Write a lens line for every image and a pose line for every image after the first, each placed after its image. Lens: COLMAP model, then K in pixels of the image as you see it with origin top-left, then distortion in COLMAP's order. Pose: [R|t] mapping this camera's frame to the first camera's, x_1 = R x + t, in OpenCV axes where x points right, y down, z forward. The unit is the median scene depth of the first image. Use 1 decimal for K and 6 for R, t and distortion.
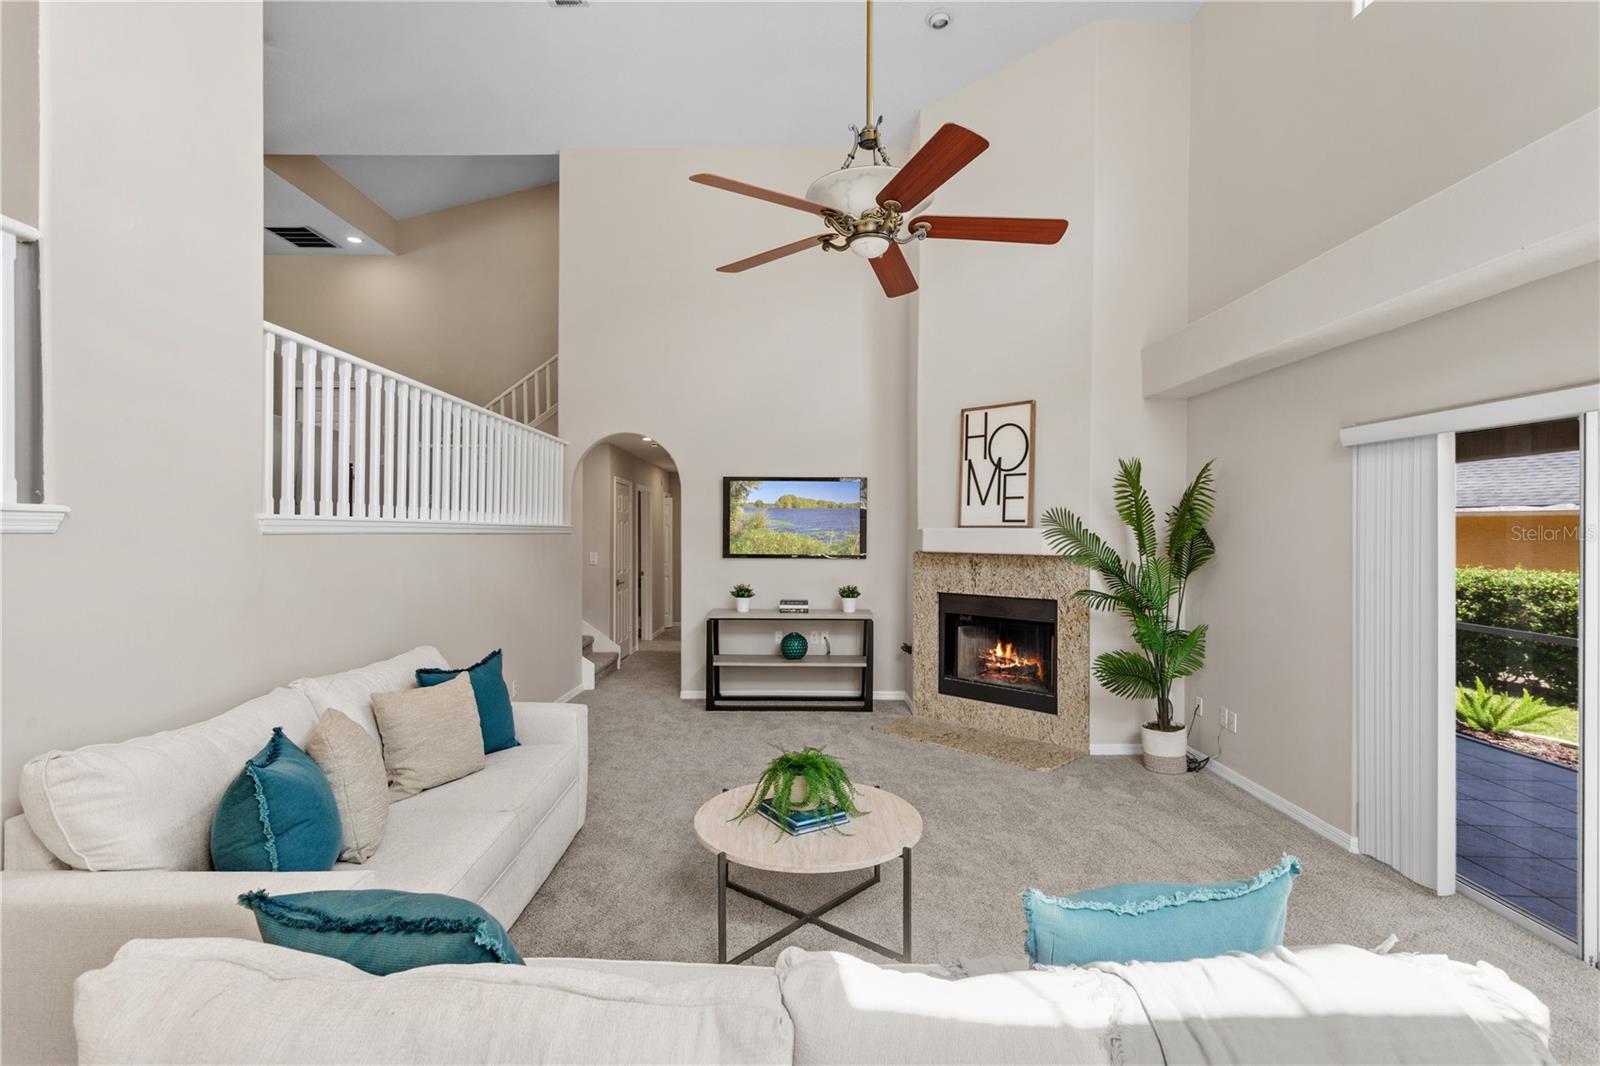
lens RADIAL K [[763.5, 0, 800.1], [0, 763.5, 539.6], [0, 0, 1]] dist [0.001900, 0.001561]
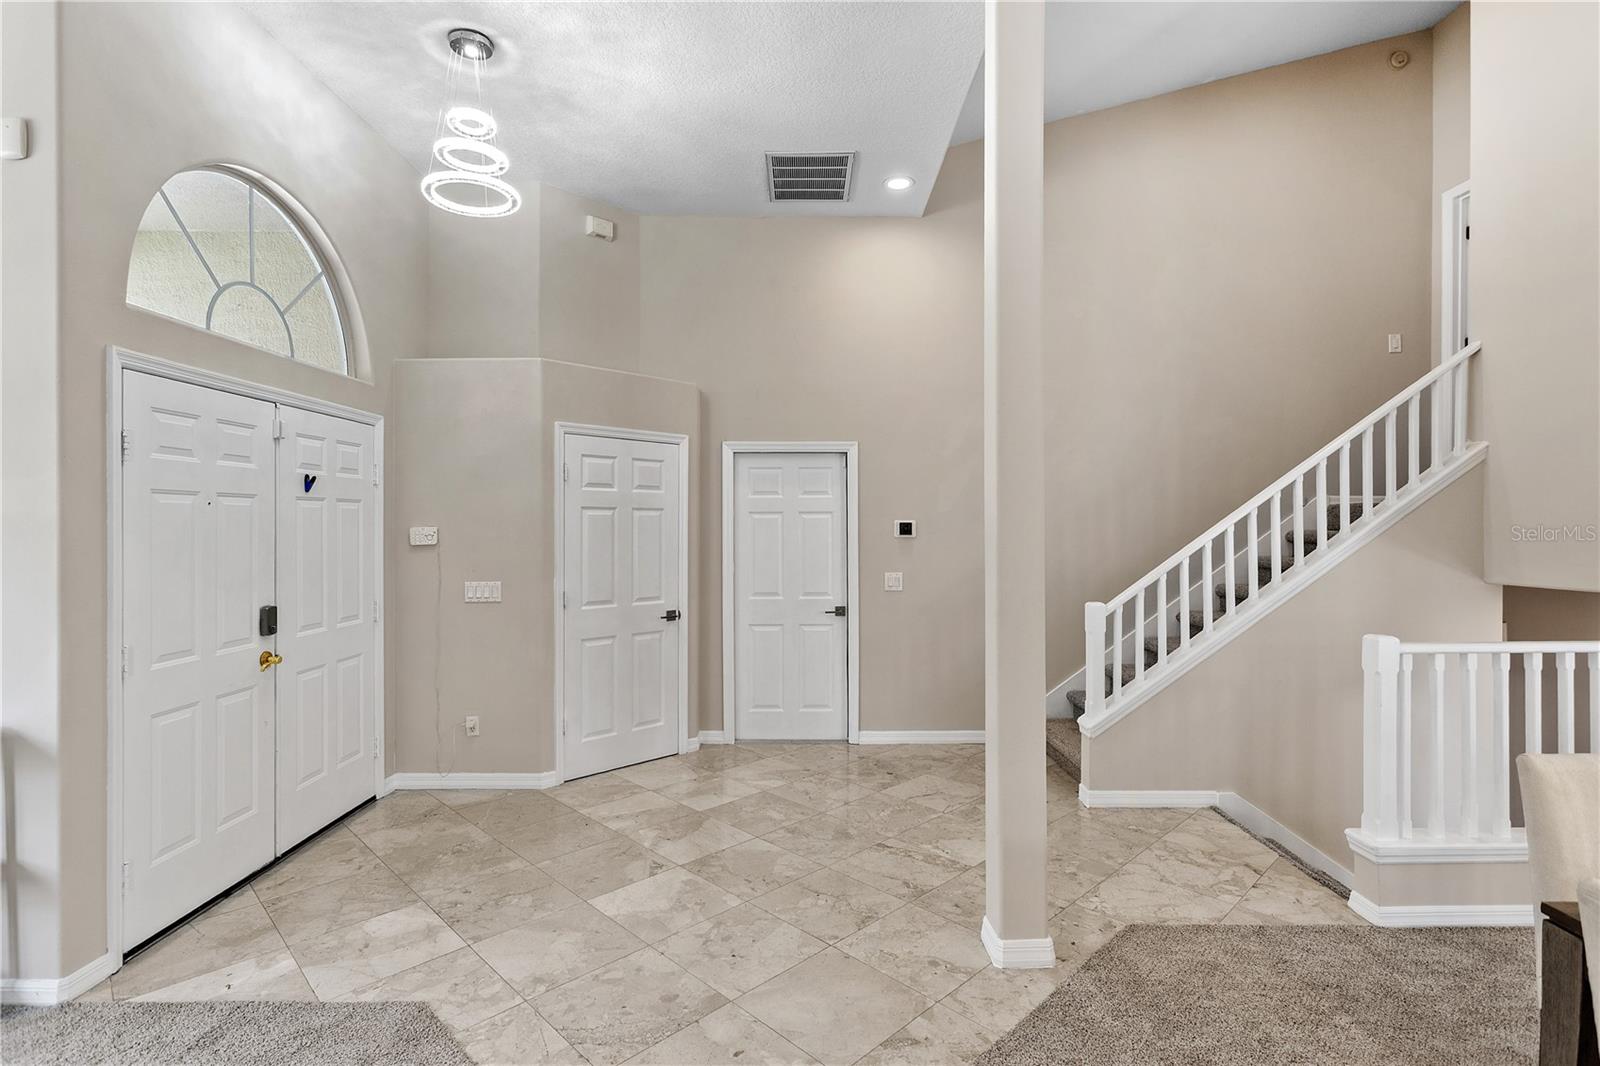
lens RADIAL K [[767.9, 0, 800.9], [0, 767.9, 528.3], [0, 0, 1]] dist [0.004774, 0.000700]
pose [[0.999979, -0.006438, 0.001061, -1.024348], [0.006441, 0.999973, -0.003457, -0.238789], [-0.001038, 0.003463, 0.999993, 0.735397]]
